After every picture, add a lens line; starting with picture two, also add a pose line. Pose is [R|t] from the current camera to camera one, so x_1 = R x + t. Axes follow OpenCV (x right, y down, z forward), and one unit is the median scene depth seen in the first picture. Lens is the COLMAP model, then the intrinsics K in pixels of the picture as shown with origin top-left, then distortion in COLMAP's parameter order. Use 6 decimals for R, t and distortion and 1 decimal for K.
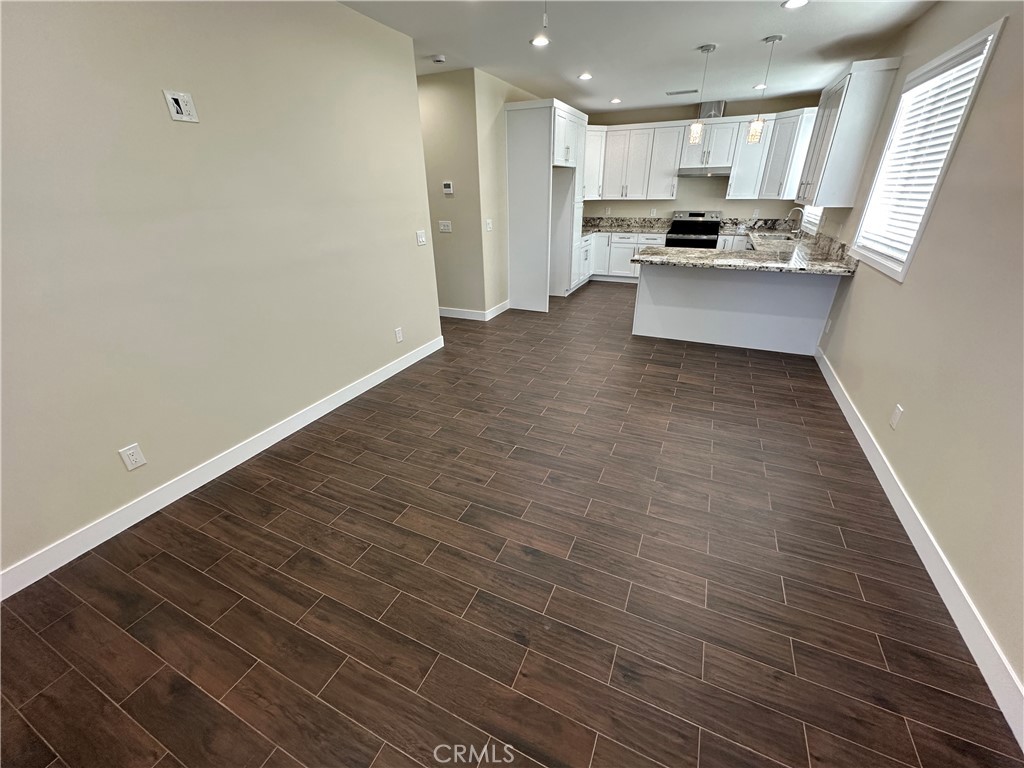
lens RADIAL K [[406.0, 0, 513.0], [0, 406.0, 383.1], [0, 0, 1]] dist [-0.003600, 0.000748]
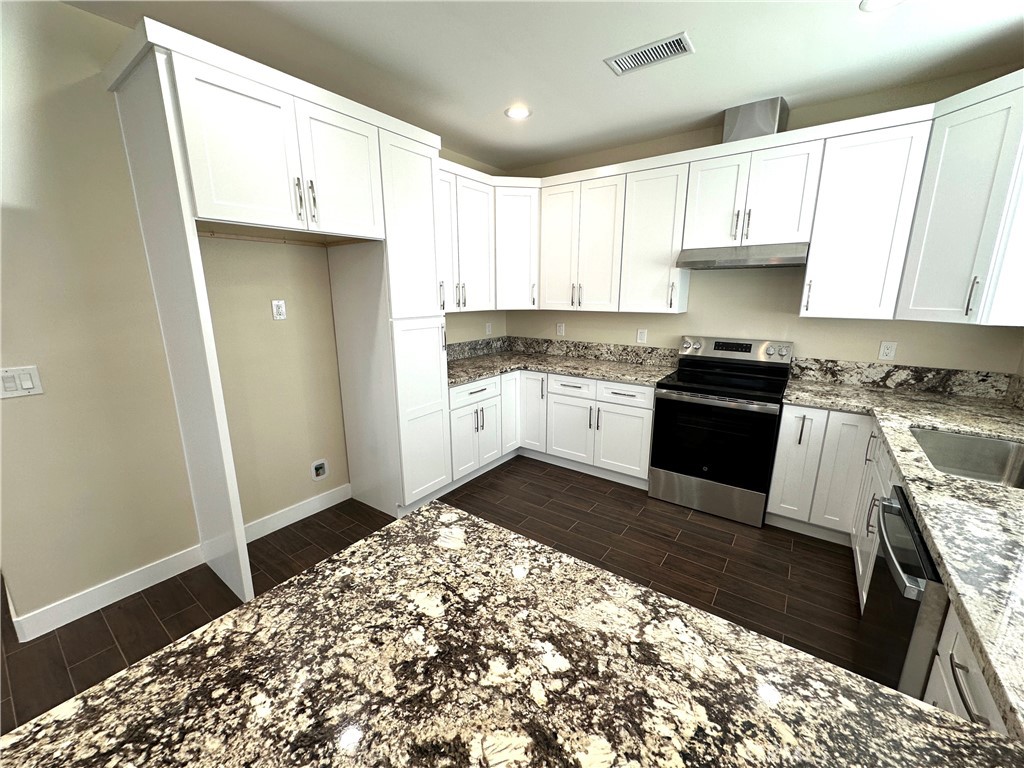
lens RADIAL K [[406.0, 0, 512.9], [0, 406.0, 386.0], [0, 0, 1]] dist [-0.003600, 0.000748]
pose [[0.980709, 0.056795, -0.187039, 0.316084], [-0.095415, 0.974210, -0.204475, -0.270228], [0.170602, 0.218377, 0.960836, 0.564468]]
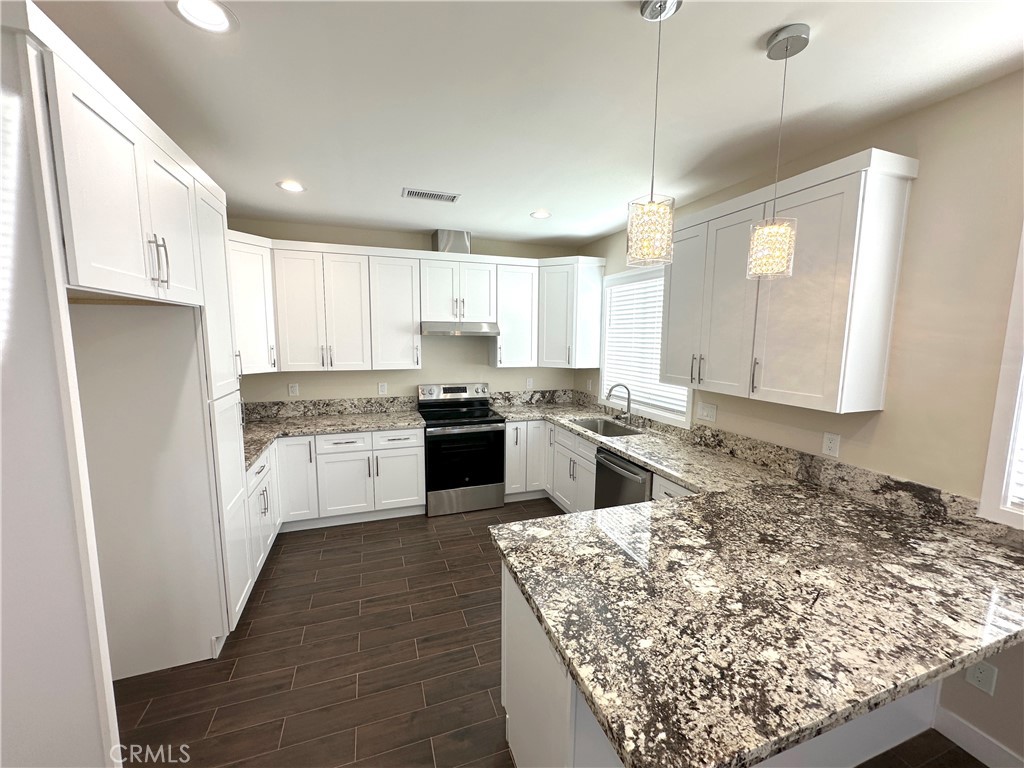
lens RADIAL K [[406.0, 0, 511.1], [0, 406.0, 386.4], [0, 0, 1]] dist [-0.003600, 0.000748]
pose [[0.717872, -0.065648, 0.693073, 0.085817], [0.281650, 0.937820, -0.202898, -0.280862], [-0.636657, 0.340858, 0.691725, 0.533831]]
